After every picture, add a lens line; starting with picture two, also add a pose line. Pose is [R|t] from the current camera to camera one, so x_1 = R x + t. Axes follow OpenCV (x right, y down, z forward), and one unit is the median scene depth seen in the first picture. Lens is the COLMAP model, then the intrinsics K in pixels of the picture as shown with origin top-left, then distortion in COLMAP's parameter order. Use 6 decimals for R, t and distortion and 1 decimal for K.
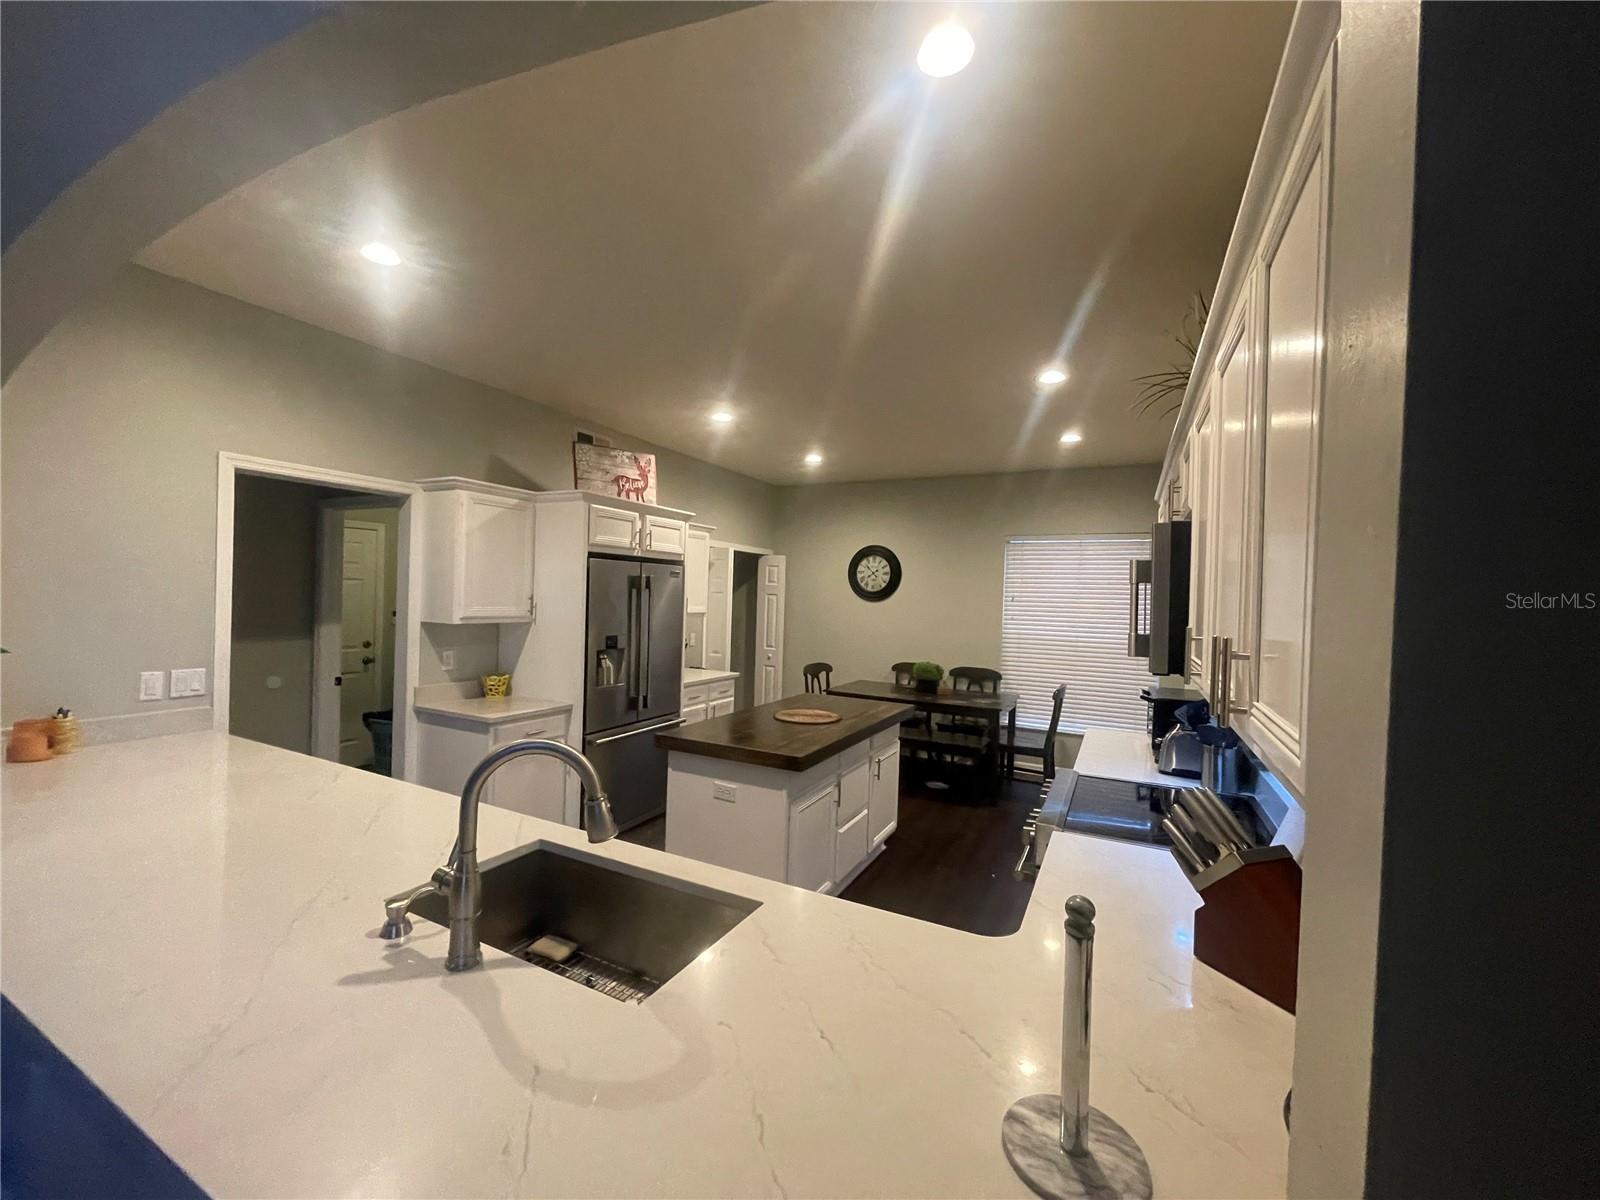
lens RADIAL K [[650.5, 0, 794.3], [0, 650.5, 599.7], [0, 0, 1]] dist [-0.000405, -0.000951]
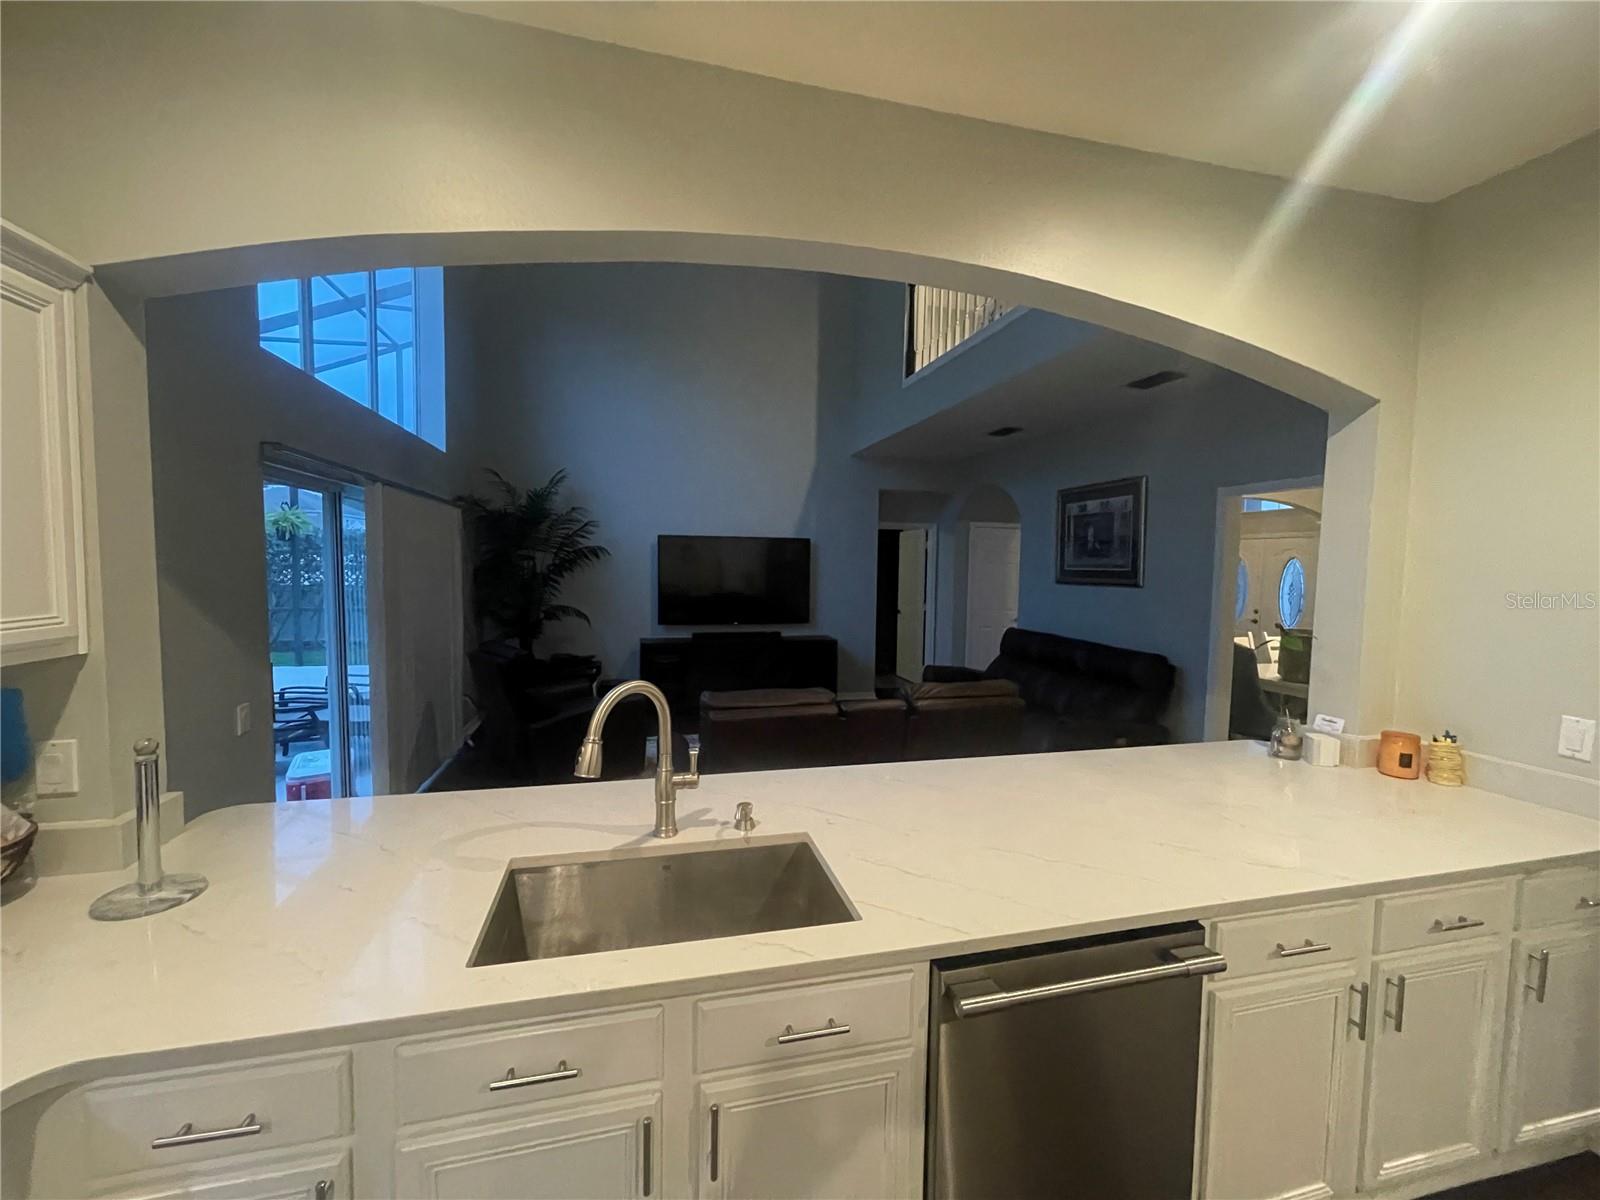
lens RADIAL K [[650.5, 0, 798.5], [0, 650.5, 601.9], [0, 0, 1]] dist [-0.000405, -0.000951]
pose [[-0.746029, -0.003812, -0.665902, 0.063796], [-0.041634, 0.998294, 0.040929, -0.002239], [0.664610, 0.058259, -0.744915, 0.672747]]
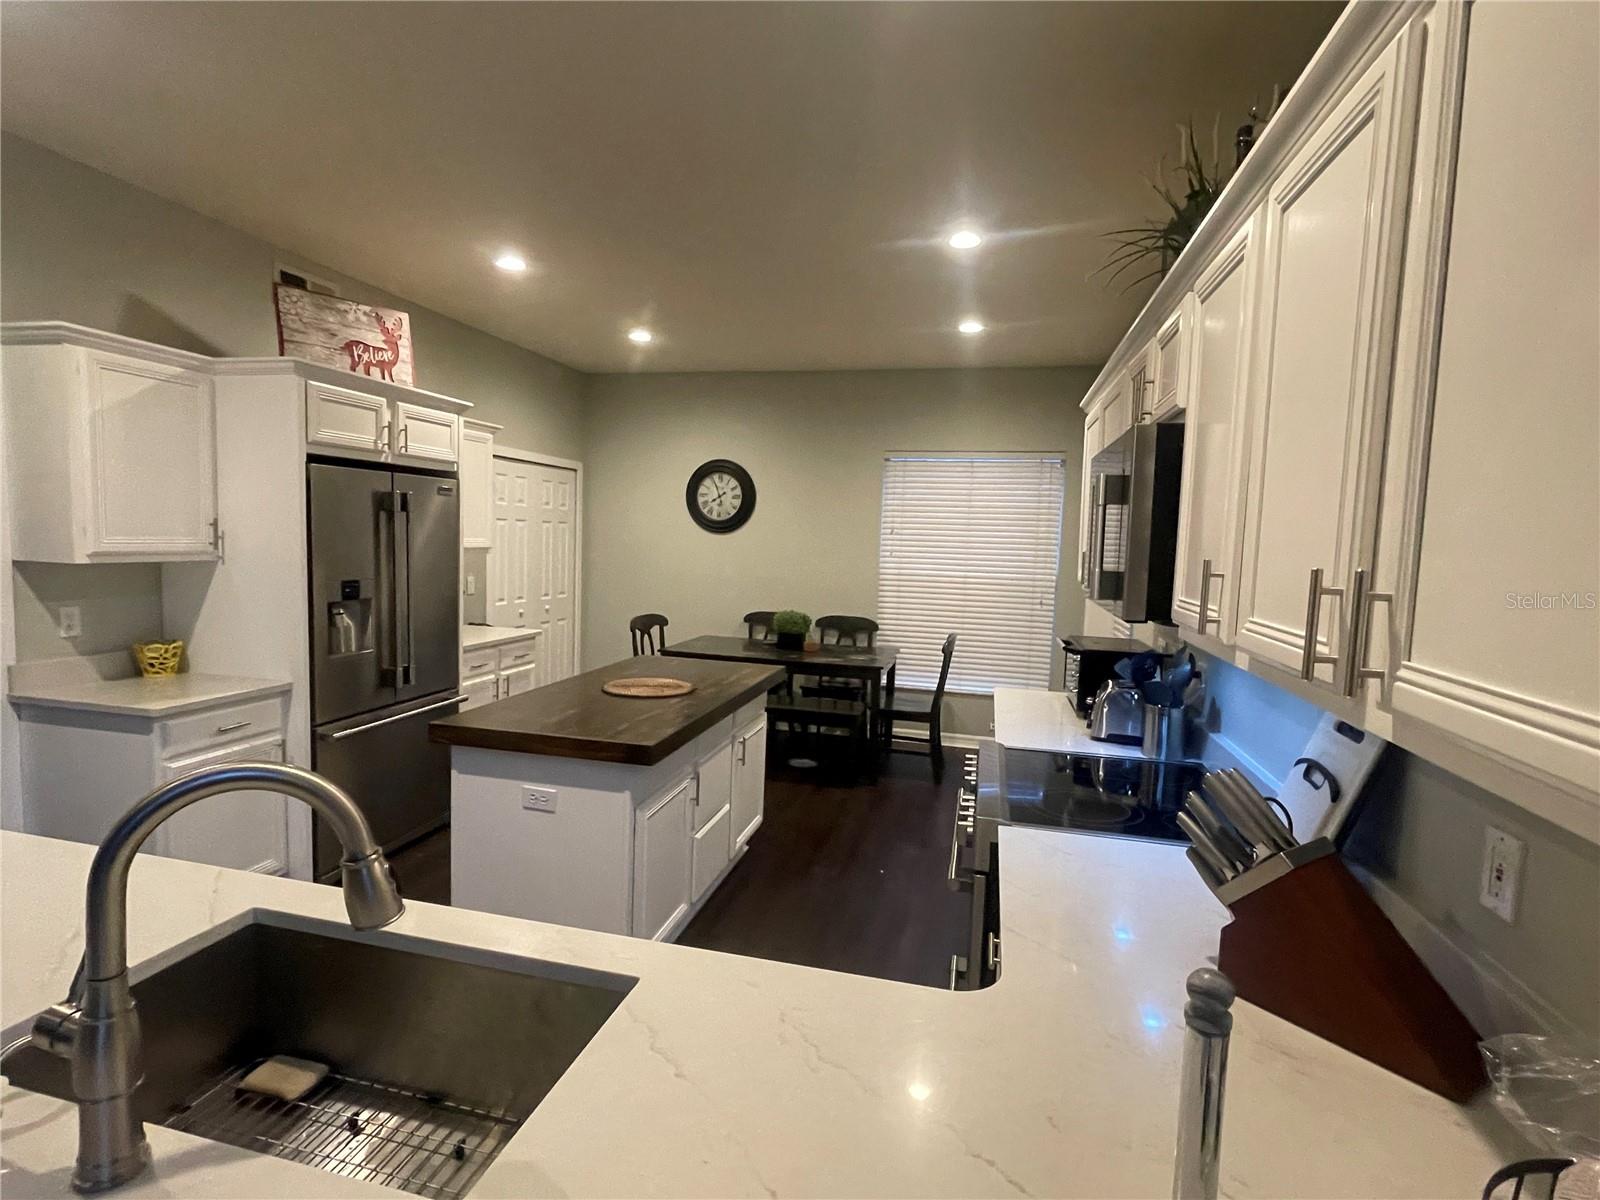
lens RADIAL K [[812.4, 0, 792.3], [0, 812.4, 606.3], [0, 0, 1]] dist [-0.007073, 0.004516]
pose [[0.972819, -0.016215, 0.230998, -0.030618], [-0.004392, 0.996074, 0.088413, 0.005965], [-0.231524, -0.087025, 0.968929, 0.074880]]
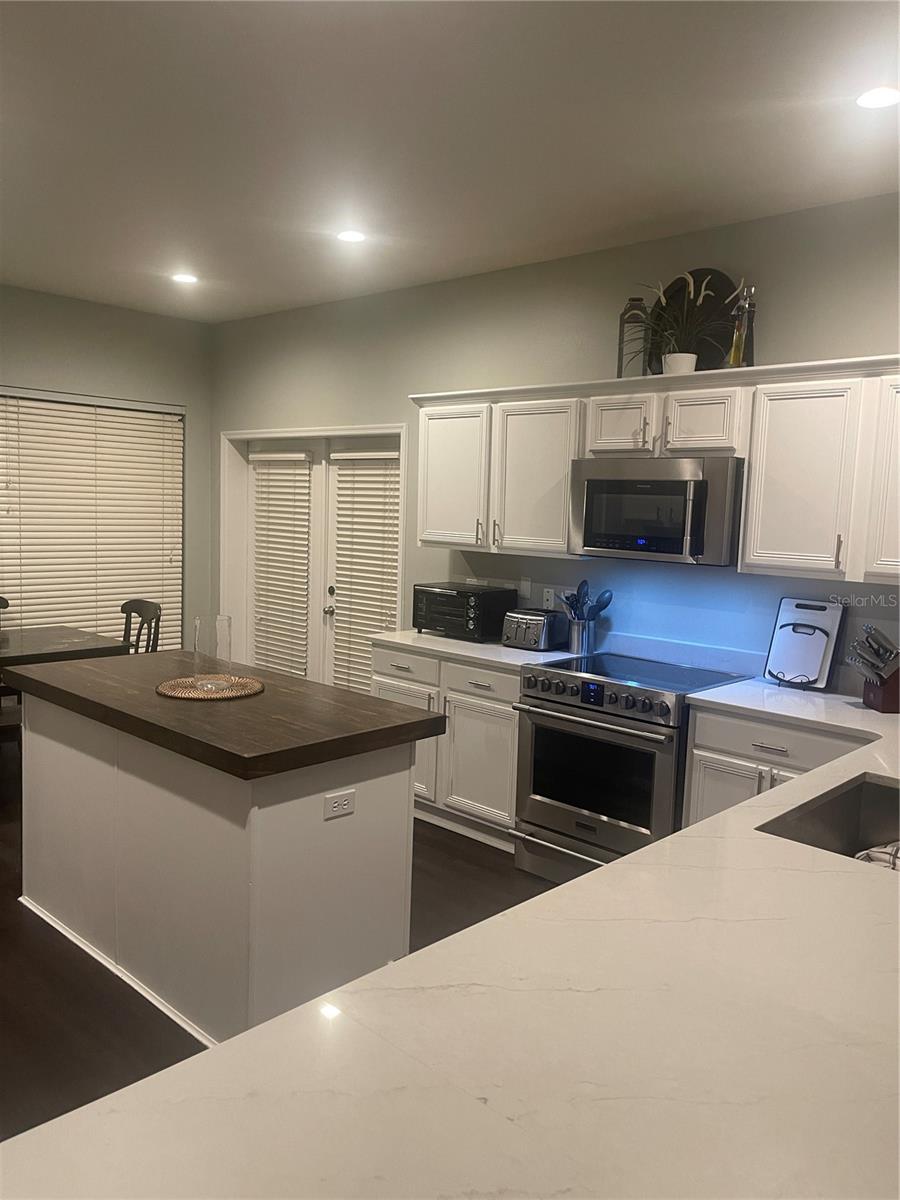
lens RADIAL K [[922.5, 0, 454.6], [0, 922.5, 606.6], [0, 0, 1]] dist [0.038972, 0.018500]
pose [[0.273349, -0.129775, 0.953121, -0.729396], [-0.019214, 0.989923, 0.140296, -0.032892], [-0.961723, -0.056663, 0.268101, 0.487137]]
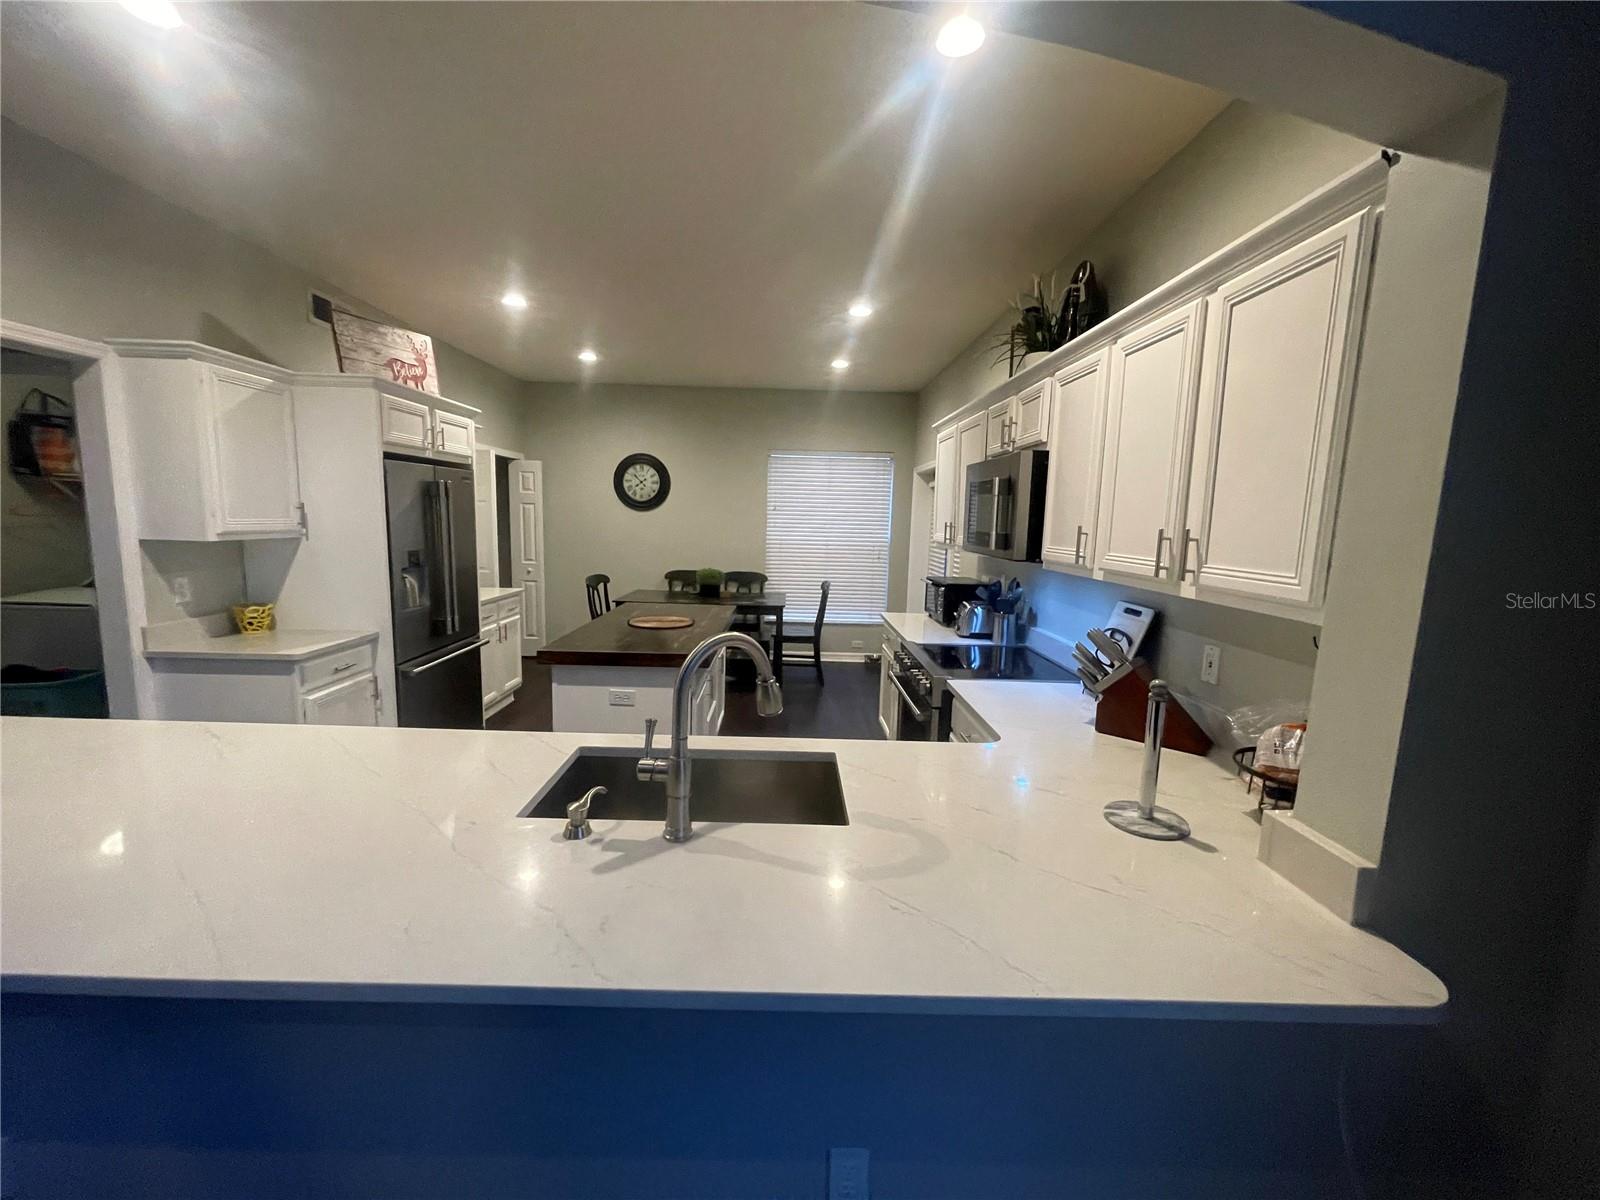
lens RADIAL K [[650.5, 0, 794.6], [0, 650.5, 602.8], [0, 0, 1]] dist [-0.000405, -0.000951]
pose [[0.884351, -0.068832, 0.461720, -0.250866], [0.002625, 0.989788, 0.142526, 0.001549], [-0.466815, -0.124831, 0.875501, -0.005721]]
